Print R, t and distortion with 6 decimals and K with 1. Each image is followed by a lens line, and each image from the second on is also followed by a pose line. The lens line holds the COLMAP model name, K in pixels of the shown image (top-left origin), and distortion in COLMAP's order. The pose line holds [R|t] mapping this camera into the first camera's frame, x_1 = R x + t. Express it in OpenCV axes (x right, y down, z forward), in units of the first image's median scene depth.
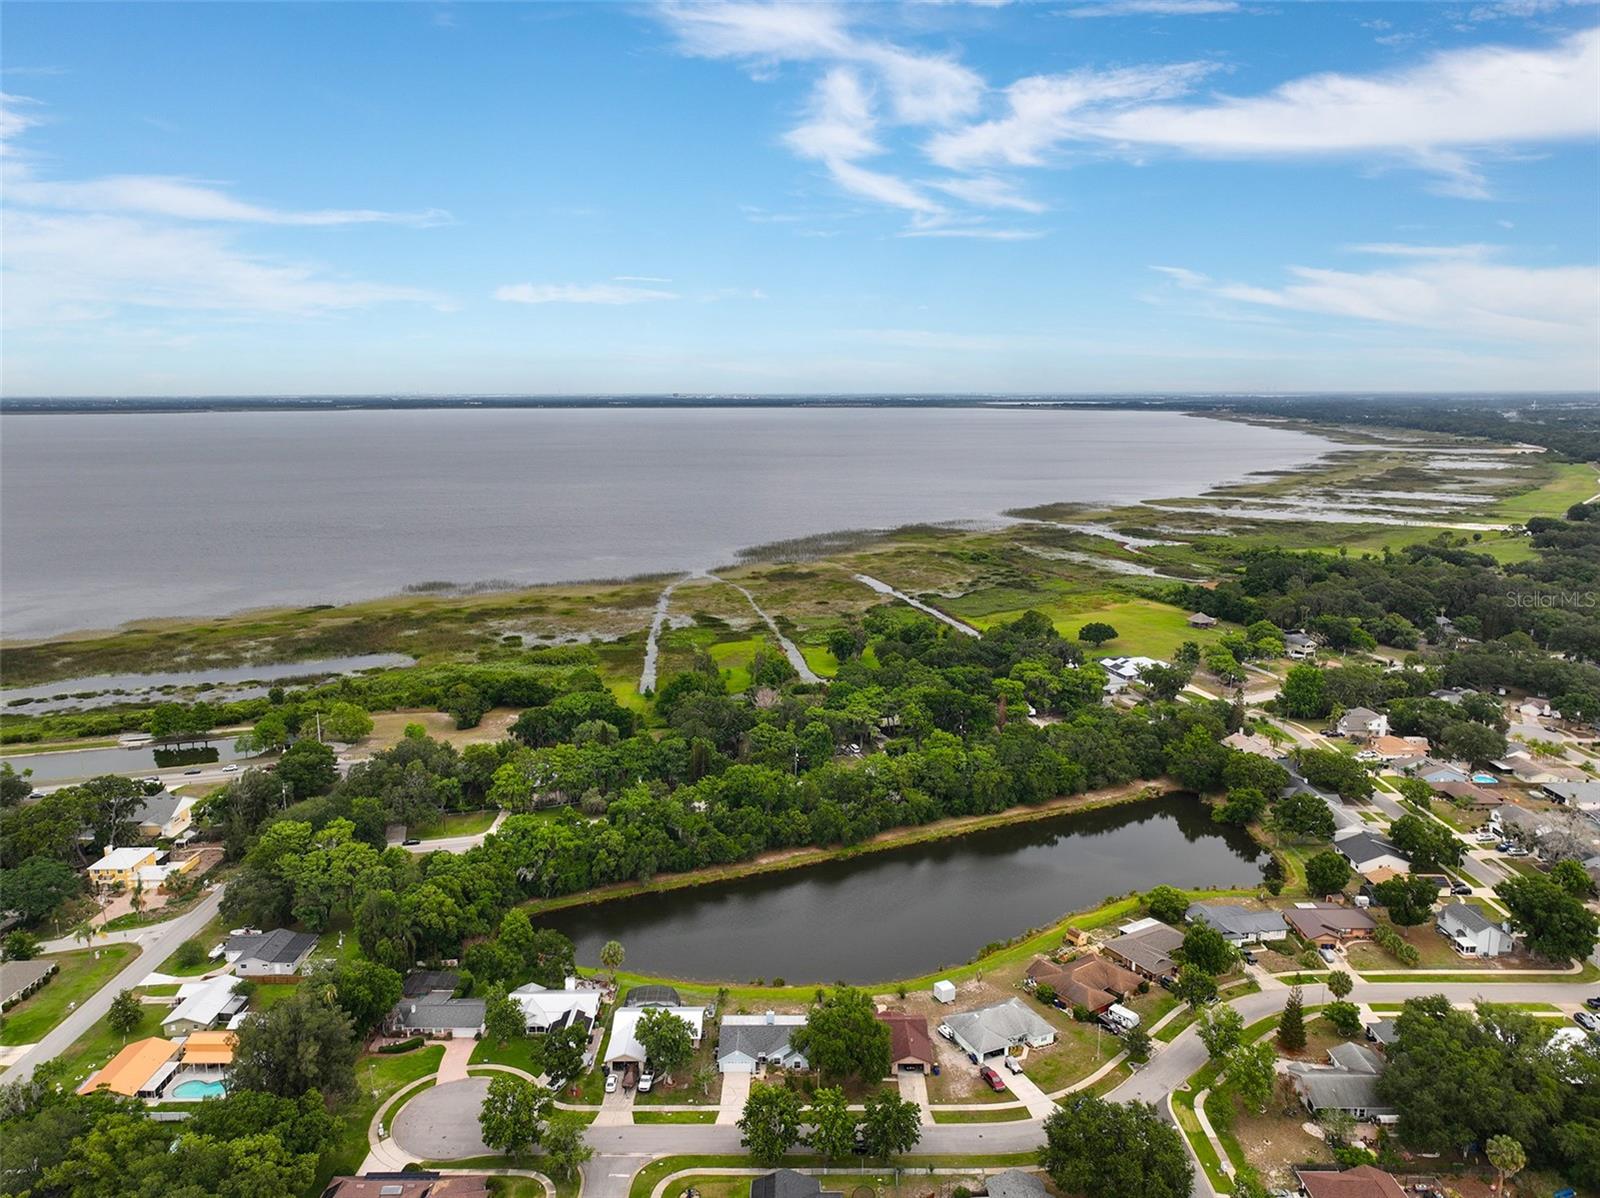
lens RADIAL K [[1126.9, 0, 799.1], [0, 1126.9, 604.6], [0, 0, 1]] dist [0.003093, 0.016474]
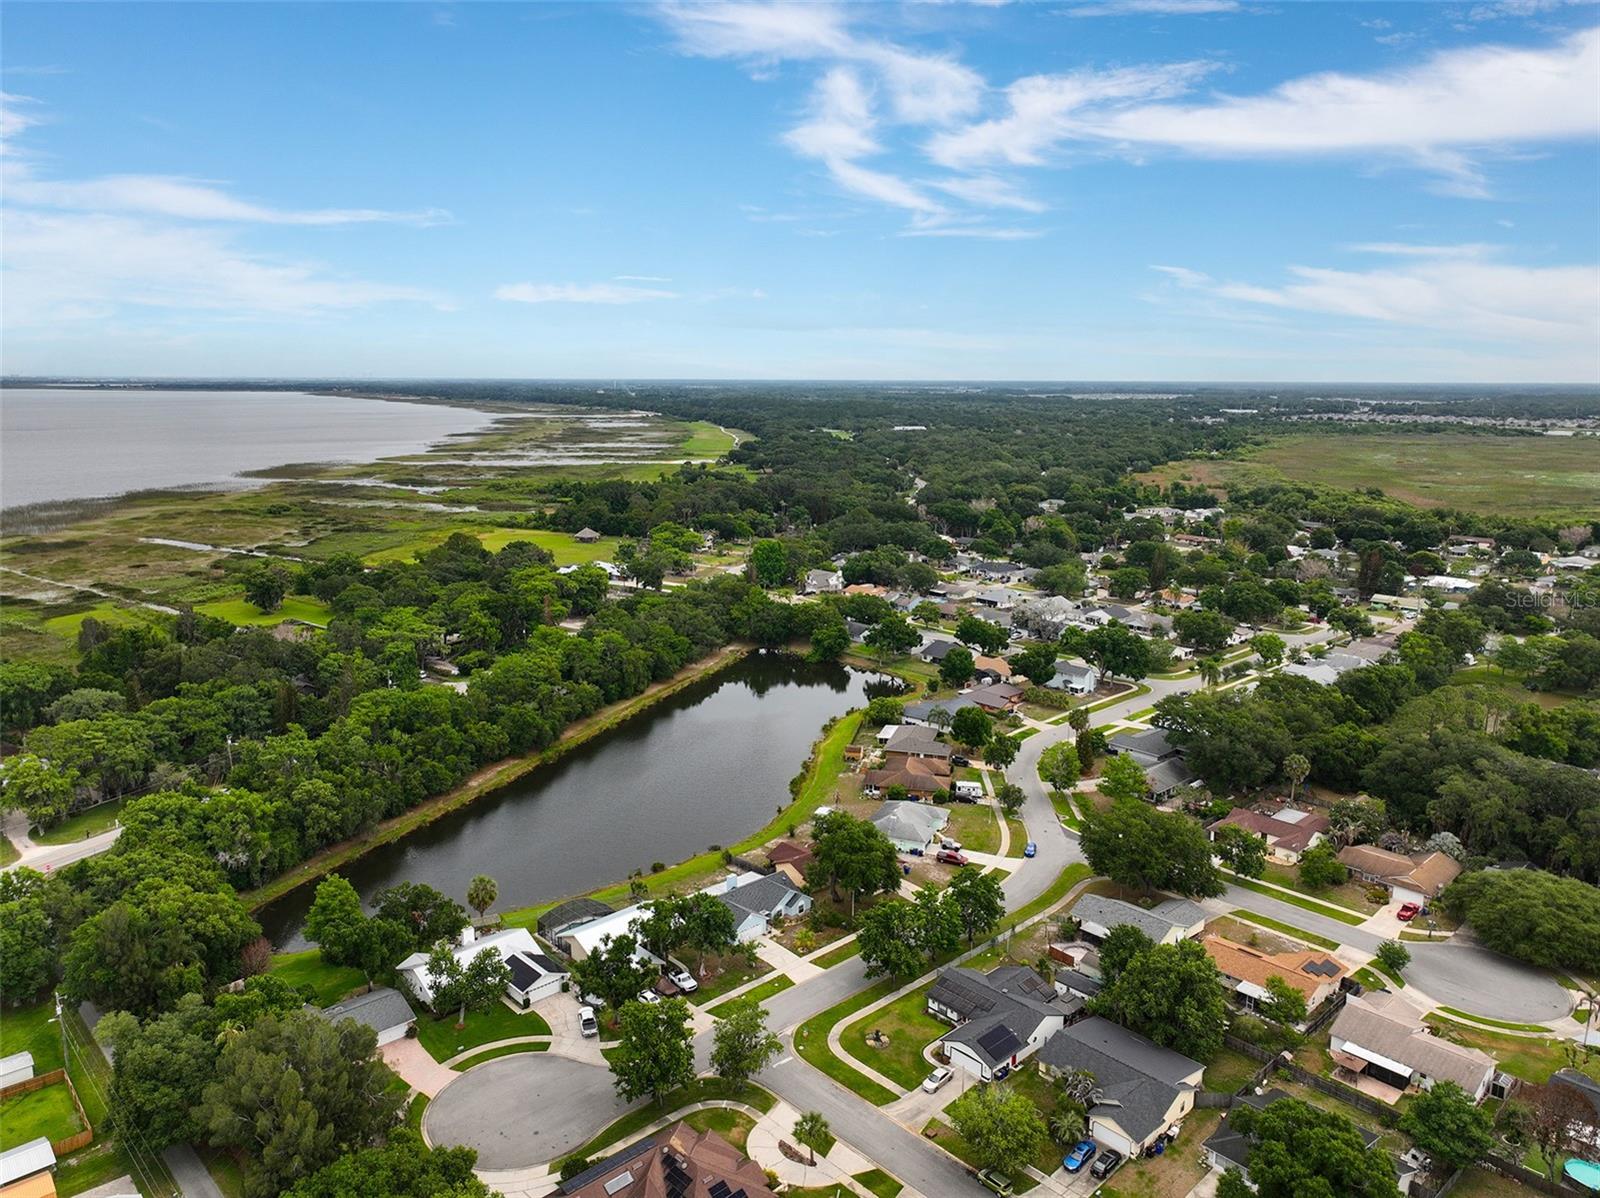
lens RADIAL K [[1126.9, 0, 805.5], [0, 1126.9, 593.5], [0, 0, 1]] dist [0.003093, 0.016474]
pose [[0.724839, -0.122942, 0.677860, -0.399174], [0.122591, 0.991262, 0.048696, 0.080278], [-0.677924, 0.047803, 0.733577, 0.227134]]
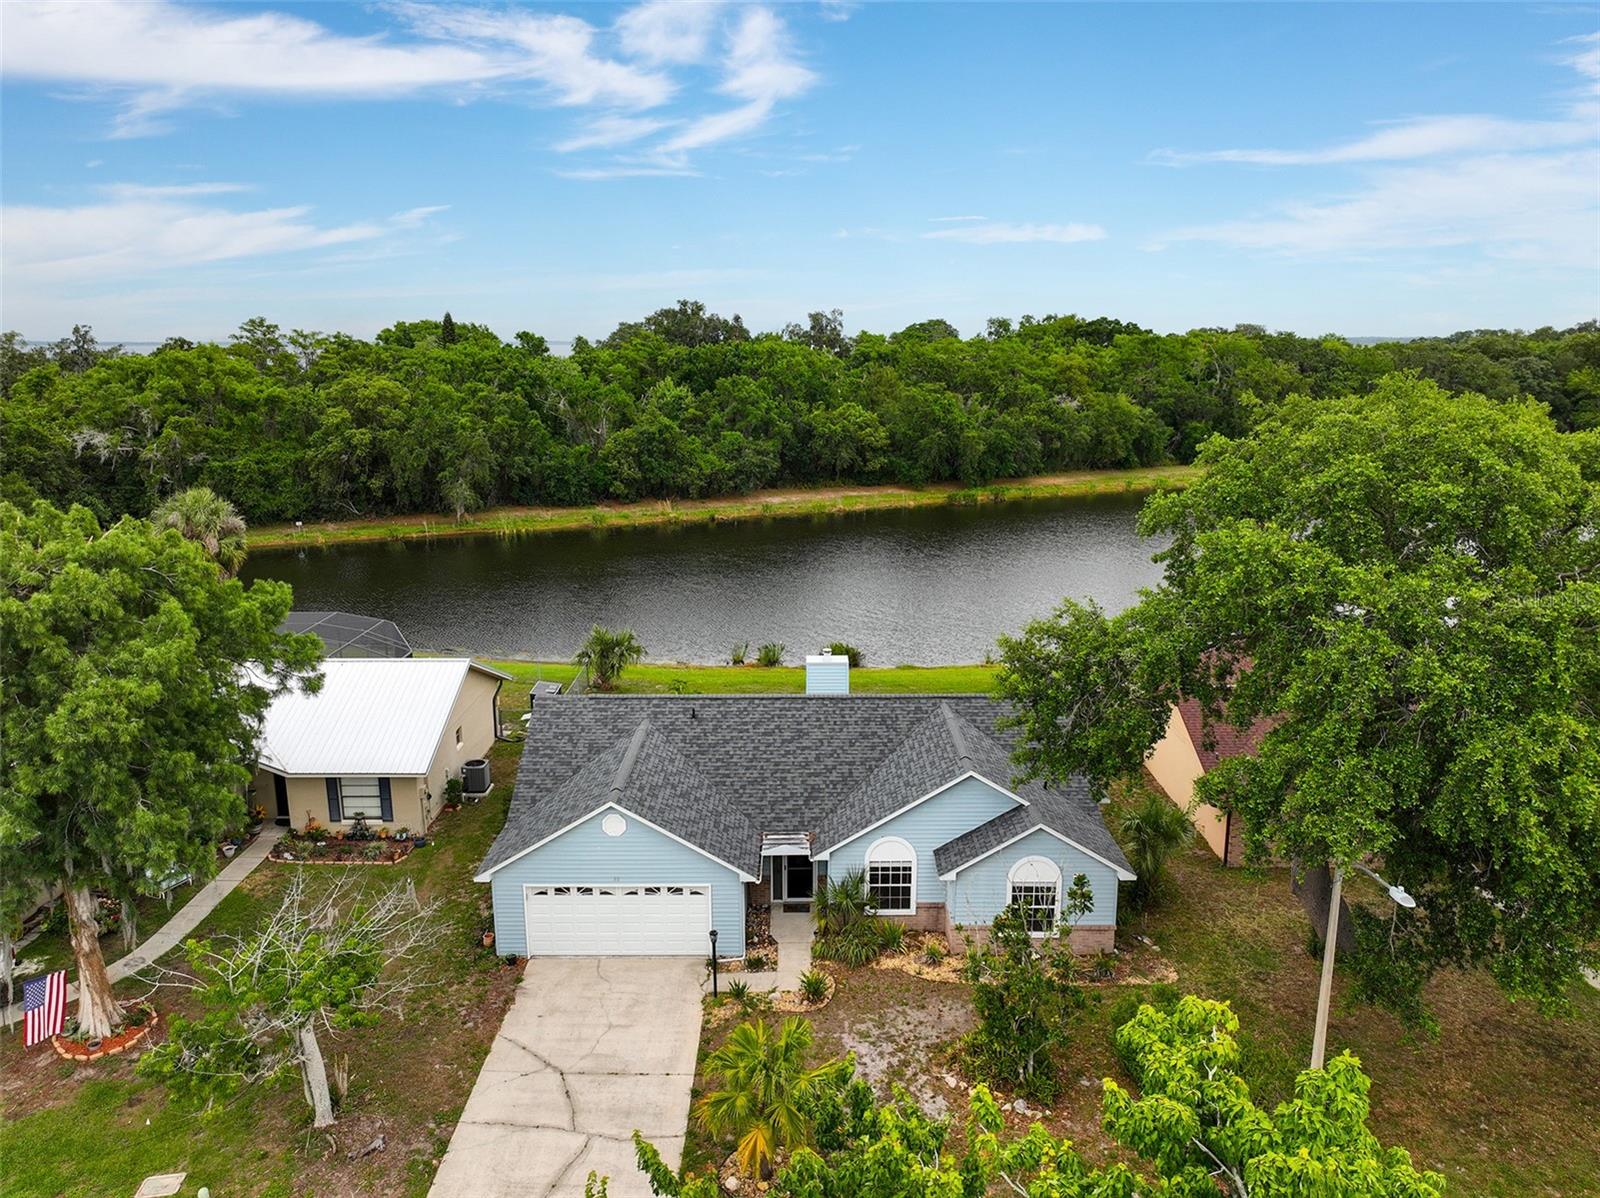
lens RADIAL K [[1126.9, 0, 800.9], [0, 1126.9, 602.3], [0, 0, 1]] dist [0.003093, 0.016474]
pose [[0.999996, 0.002654, -0.000591, -0.021753], [-0.002631, 0.999343, 0.036152, 0.251893], [0.000687, -0.036150, 0.999346, 0.593723]]
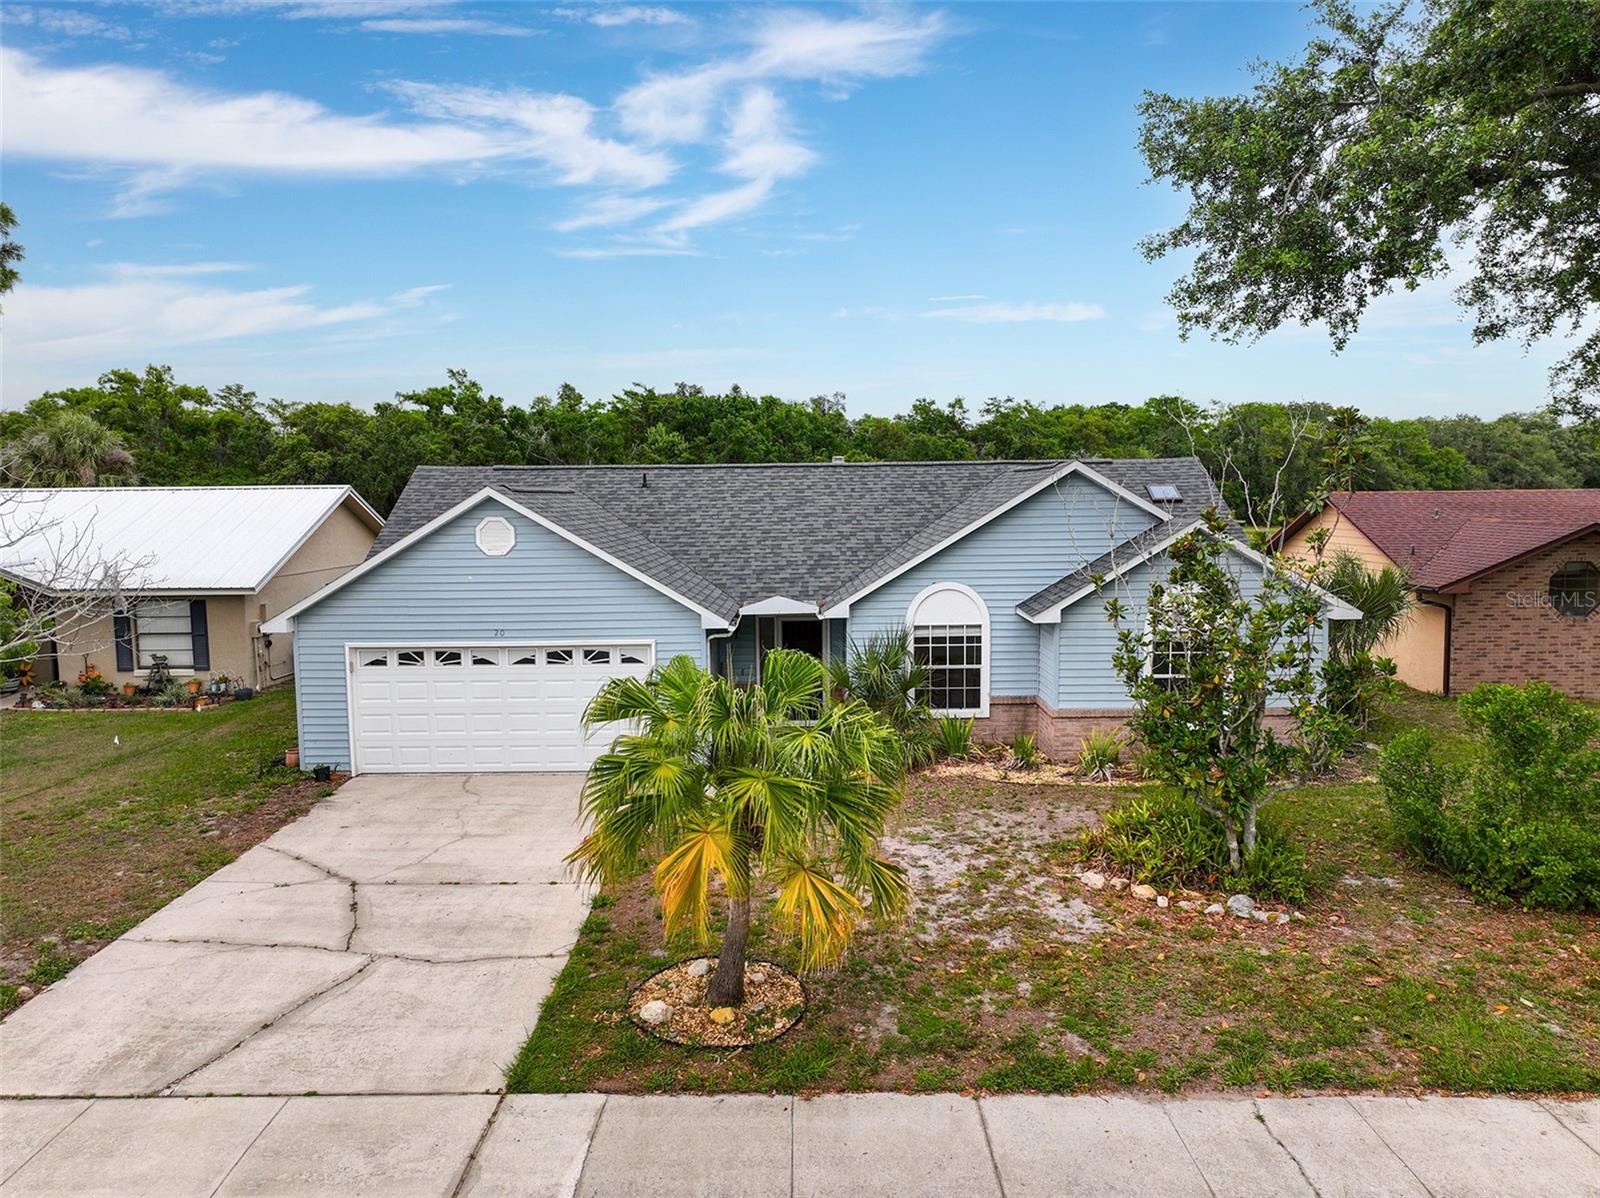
lens RADIAL K [[1126.9, 0, 799.6], [0, 1126.9, 603.4], [0, 0, 1]] dist [0.003093, 0.016474]
pose [[0.999972, -0.005795, -0.004796, -0.021638], [0.005315, 0.995500, -0.094614, 0.284161], [0.005322, 0.094586, 0.995503, 0.632125]]
